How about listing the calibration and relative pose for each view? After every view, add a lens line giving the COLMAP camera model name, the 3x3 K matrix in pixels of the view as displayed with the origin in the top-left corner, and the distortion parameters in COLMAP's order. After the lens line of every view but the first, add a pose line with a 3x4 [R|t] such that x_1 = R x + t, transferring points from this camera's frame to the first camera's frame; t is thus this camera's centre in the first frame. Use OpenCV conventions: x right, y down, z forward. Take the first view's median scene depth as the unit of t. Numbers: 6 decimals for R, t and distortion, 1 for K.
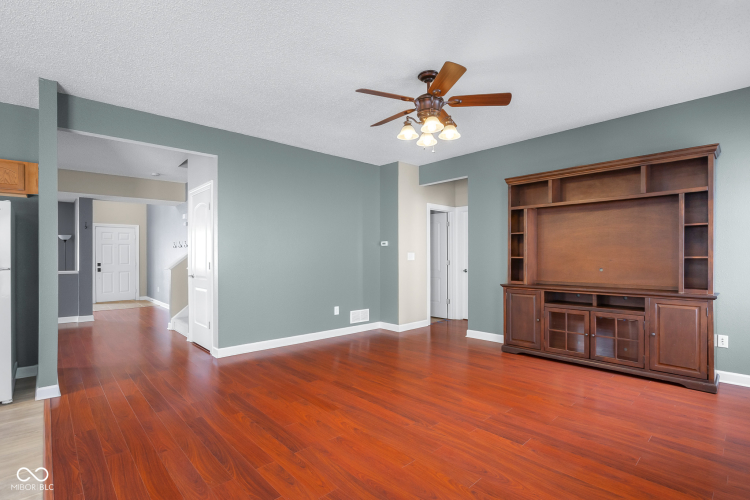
lens RADIAL K [[362.4, 0, 368.3], [0, 362.4, 253.8], [0, 0, 1]] dist [-0.022582, 0.000568]
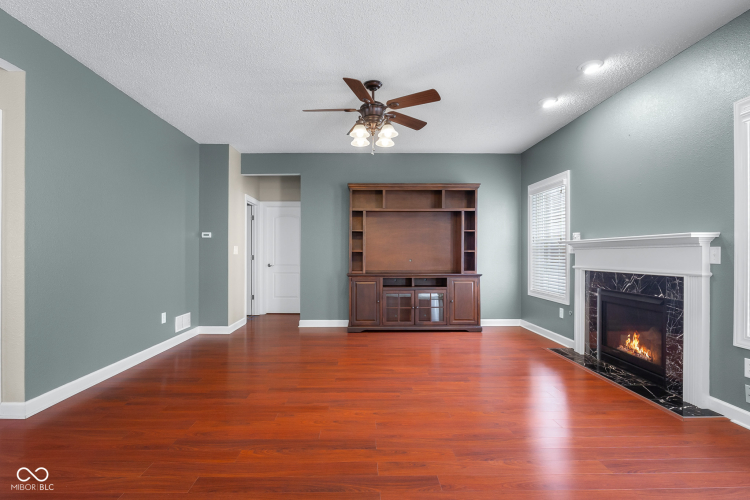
lens RADIAL K [[362.4, 0, 368.3], [0, 362.4, 253.8], [0, 0, 1]] dist [-0.022582, 0.000568]
pose [[0.652925, 0.004738, 0.757407, -0.472444], [-0.007209, 0.999974, -0.000040, 0.018910], [-0.757388, -0.005434, 0.652943, 0.198777]]
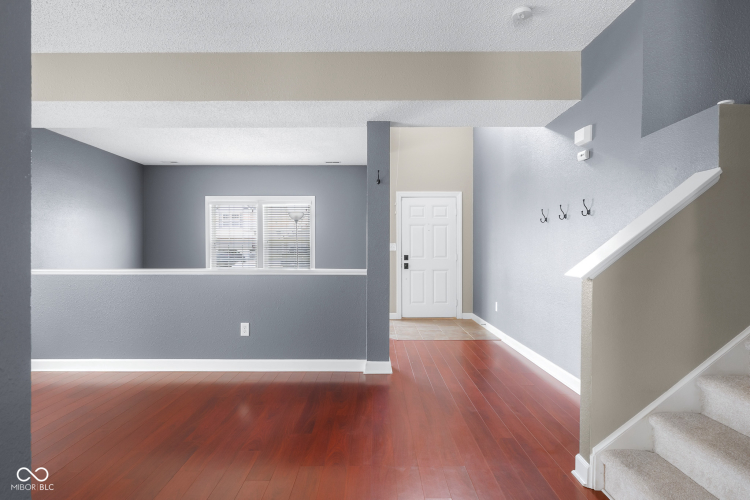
lens RADIAL K [[433.4, 0, 375.0], [0, 433.4, 250.0], [0, 0, 1]] dist [0.001545, 0.000429]
pose [[0.741577, 0.004532, -0.670853, -0.607283], [-0.000068, 0.999978, 0.006680, 0.025712], [0.670868, -0.004908, 0.741560, 0.858980]]
